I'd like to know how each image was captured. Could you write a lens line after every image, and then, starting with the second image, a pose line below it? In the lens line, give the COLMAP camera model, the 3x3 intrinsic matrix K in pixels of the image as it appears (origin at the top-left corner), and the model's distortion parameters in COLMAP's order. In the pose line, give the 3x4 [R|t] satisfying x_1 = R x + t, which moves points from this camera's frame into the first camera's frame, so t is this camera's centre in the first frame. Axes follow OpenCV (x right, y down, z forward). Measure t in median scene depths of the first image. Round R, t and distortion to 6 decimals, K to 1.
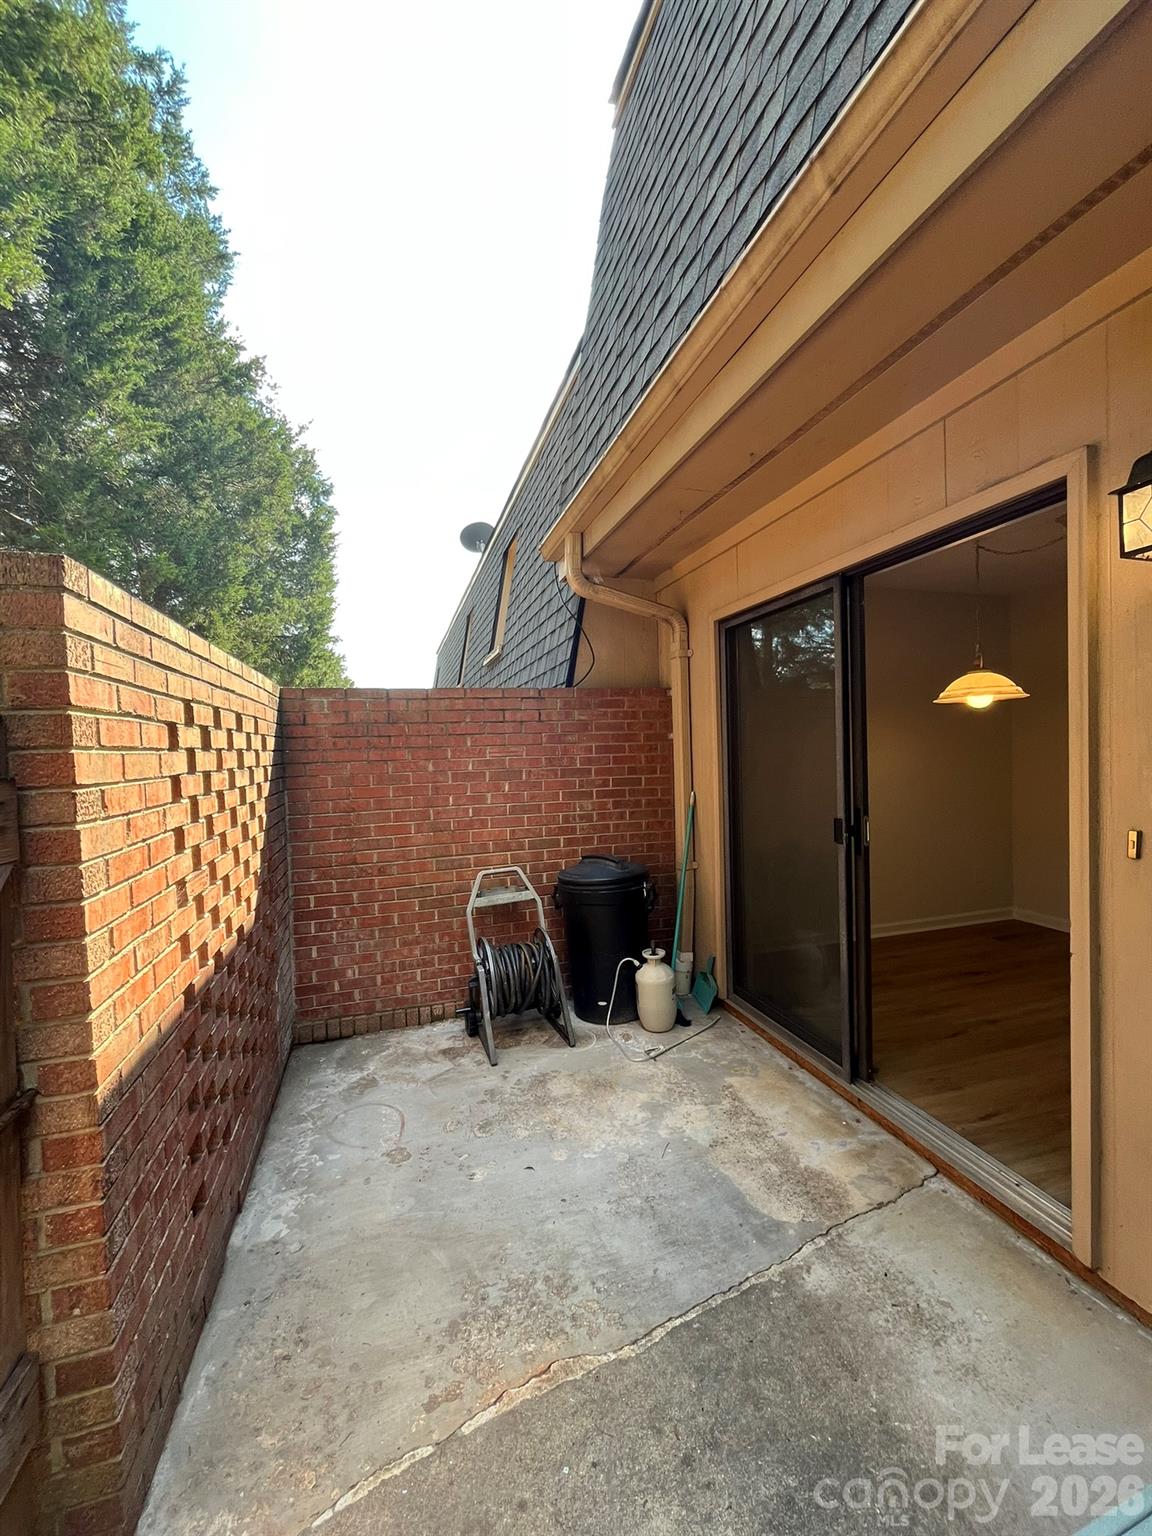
lens RADIAL K [[620.6, 0, 576.7], [0, 620.6, 770.2], [0, 0, 1]] dist [-0.004334, 0.000090]
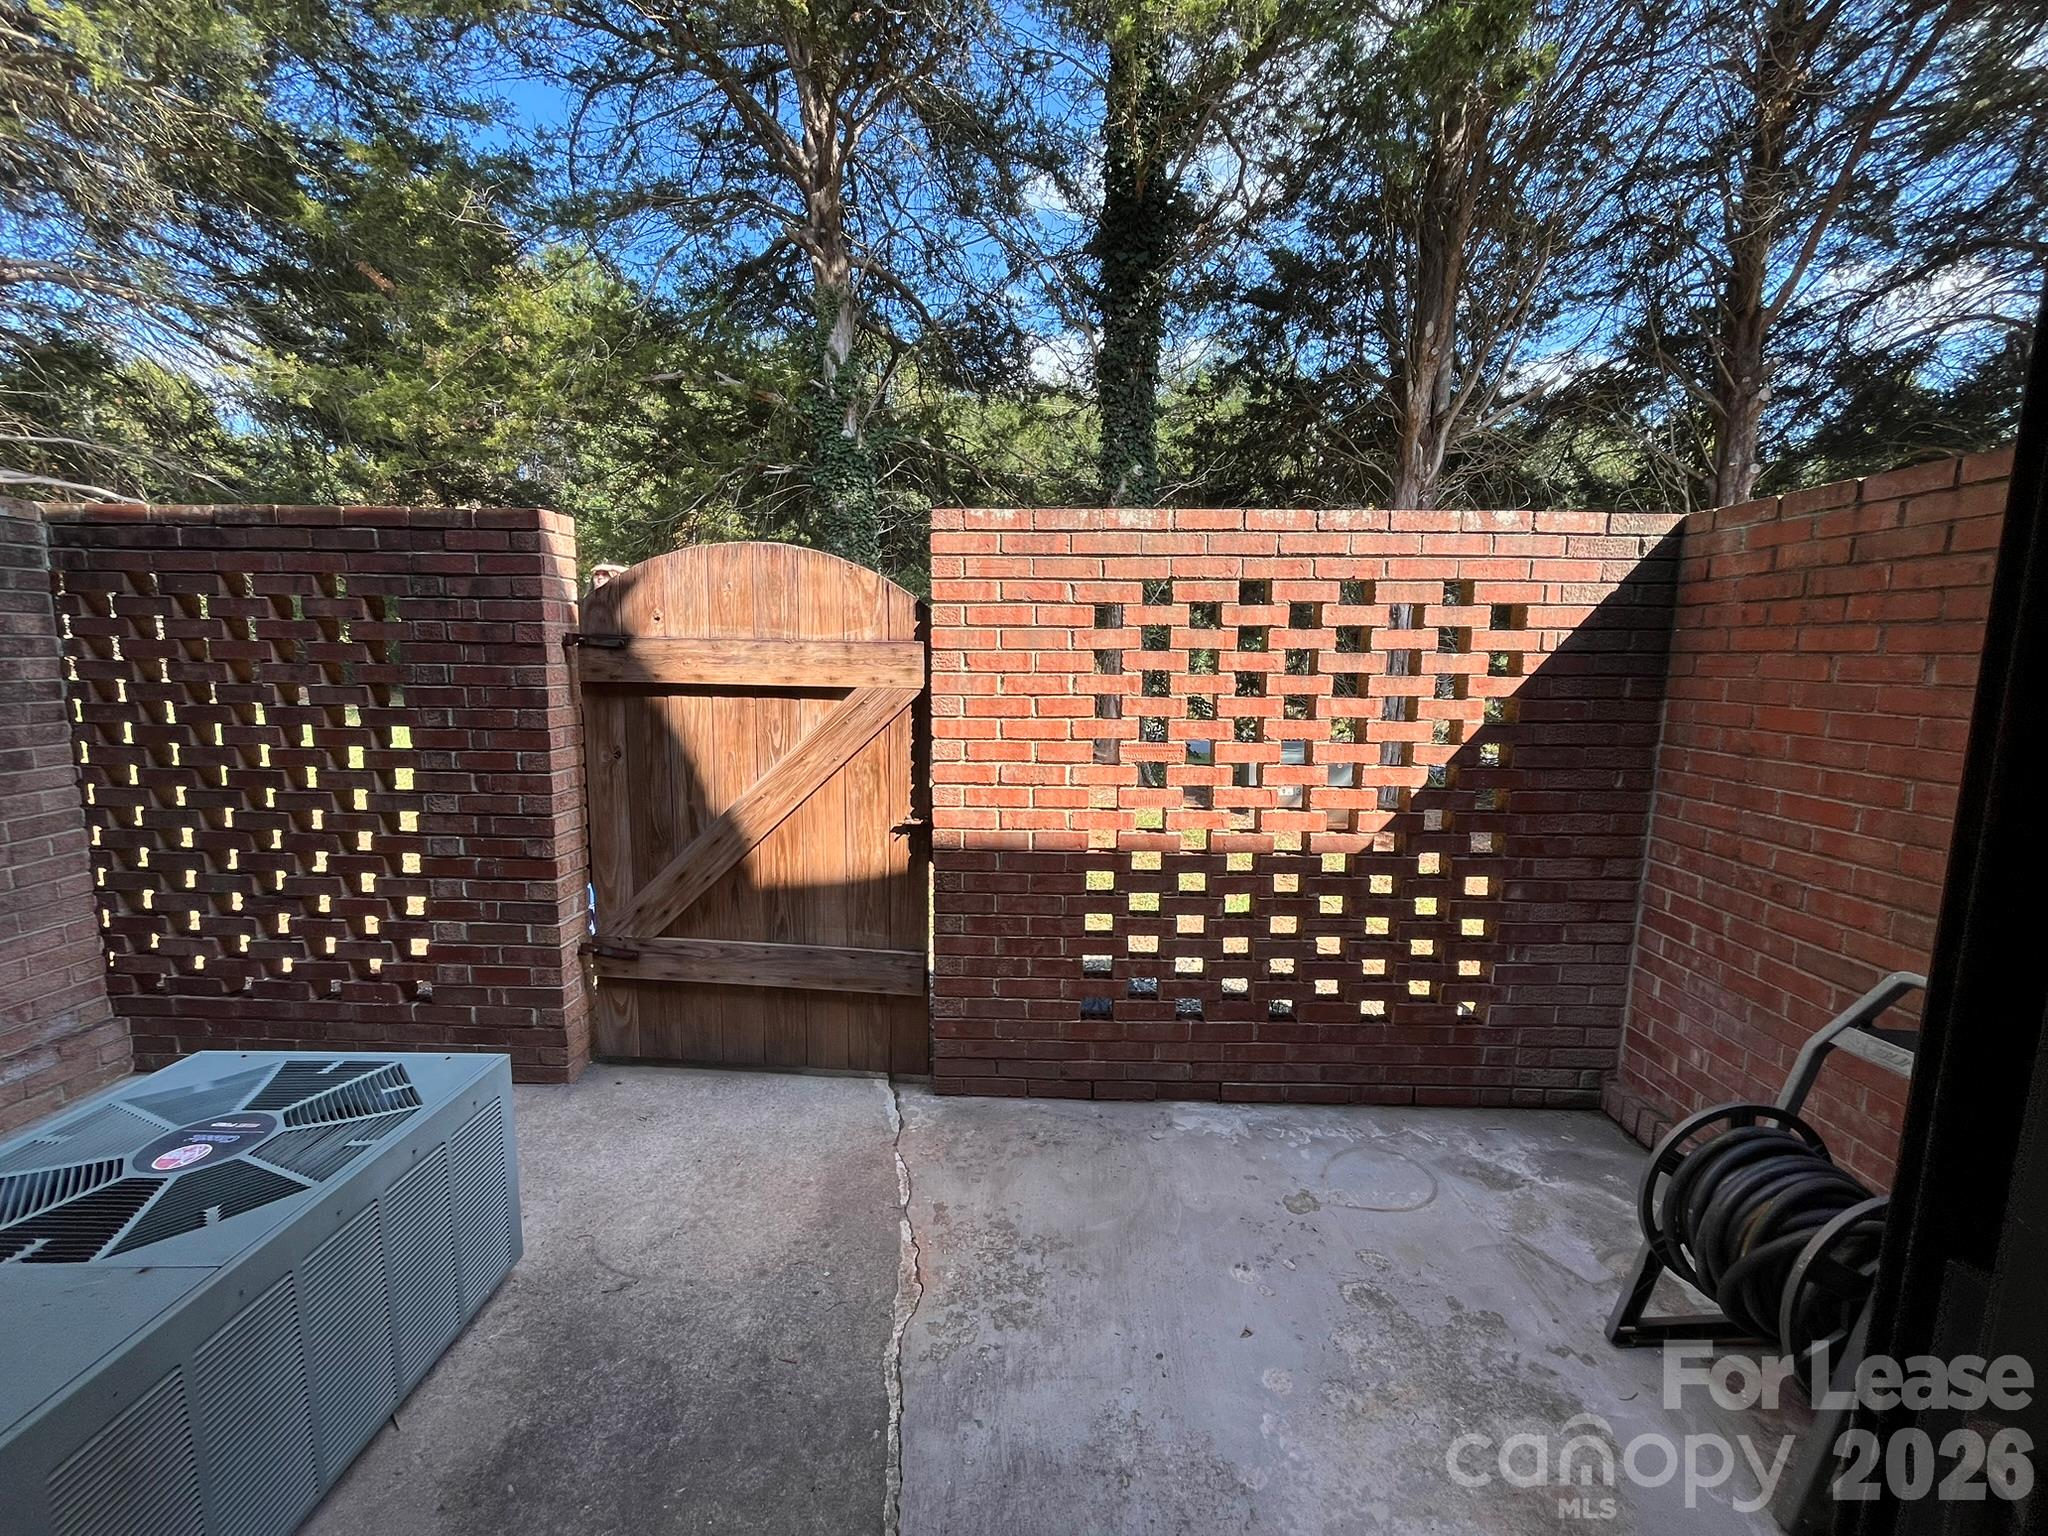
lens RADIAL K [[827.5, 0, 1021.0], [0, 827.5, 762.0], [0, 0, 1]] dist [-0.004334, 0.000090]
pose [[-0.311803, 0.152078, -0.937897, 0.714790], [-0.033430, 0.984741, 0.170787, -0.032911], [0.949559, 0.084606, -0.301961, 1.072128]]
